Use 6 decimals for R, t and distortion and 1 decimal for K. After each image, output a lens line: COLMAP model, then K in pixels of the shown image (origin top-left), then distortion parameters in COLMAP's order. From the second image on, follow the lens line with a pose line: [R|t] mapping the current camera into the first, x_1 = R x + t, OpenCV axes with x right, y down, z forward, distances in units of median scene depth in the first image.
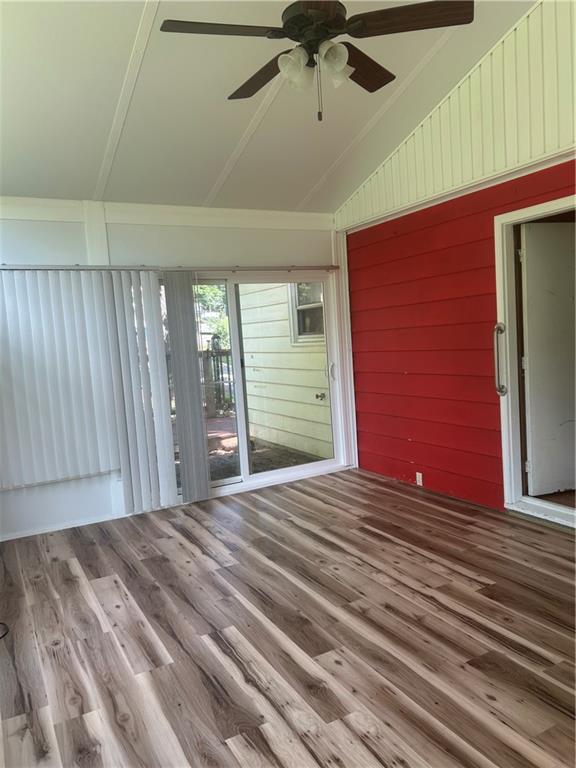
lens RADIAL K [[576.0, 0, 295.3], [0, 576.0, 382.3], [0, 0, 1]] dist [0.044312, -0.051245]
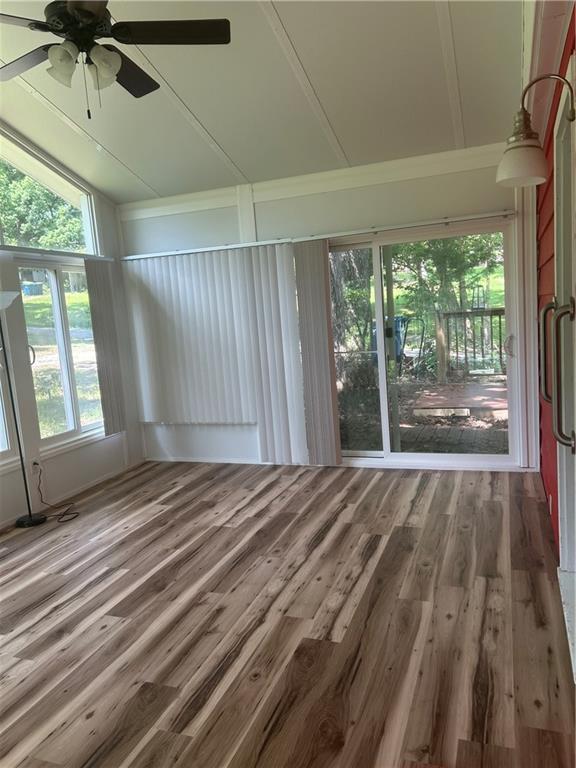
lens RADIAL K [[576.0, 0, 286.3], [0, 576.0, 383.9], [0, 0, 1]] dist [0.044312, -0.051245]
pose [[0.651013, 0.113972, -0.750461, 0.868139], [-0.033756, 0.992032, 0.121377, -0.100338], [0.758316, -0.053686, 0.649673, 0.456907]]
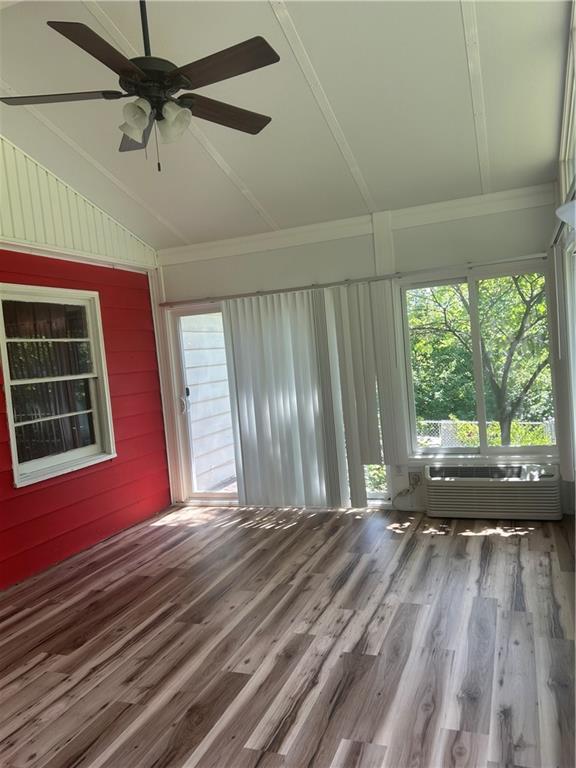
lens RADIAL K [[576.0, 0, 289.5], [0, 576.0, 380.1], [0, 0, 1]] dist [0.044312, -0.051245]
pose [[-0.629498, 0.082666, 0.772592, -0.709933], [0.190968, 0.980286, 0.050709, -0.070792], [-0.753169, 0.179462, -0.632874, 1.243343]]
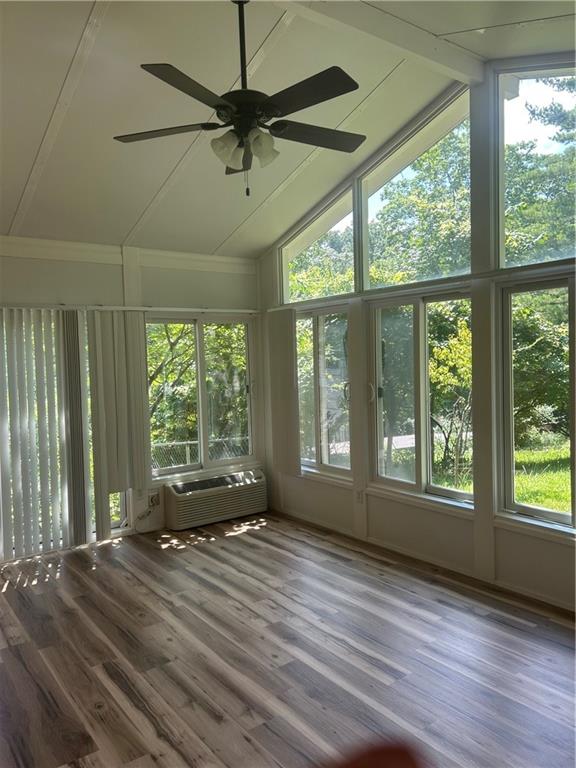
lens RADIAL K [[576.0, 0, 289.6], [0, 576.0, 372.2], [0, 0, 1]] dist [0.044312, -0.051245]
pose [[-0.987481, 0.098878, -0.122898, 0.107480], [0.084690, 0.989661, 0.115753, -0.191140], [0.133073, 0.103896, -0.985646, 1.712289]]
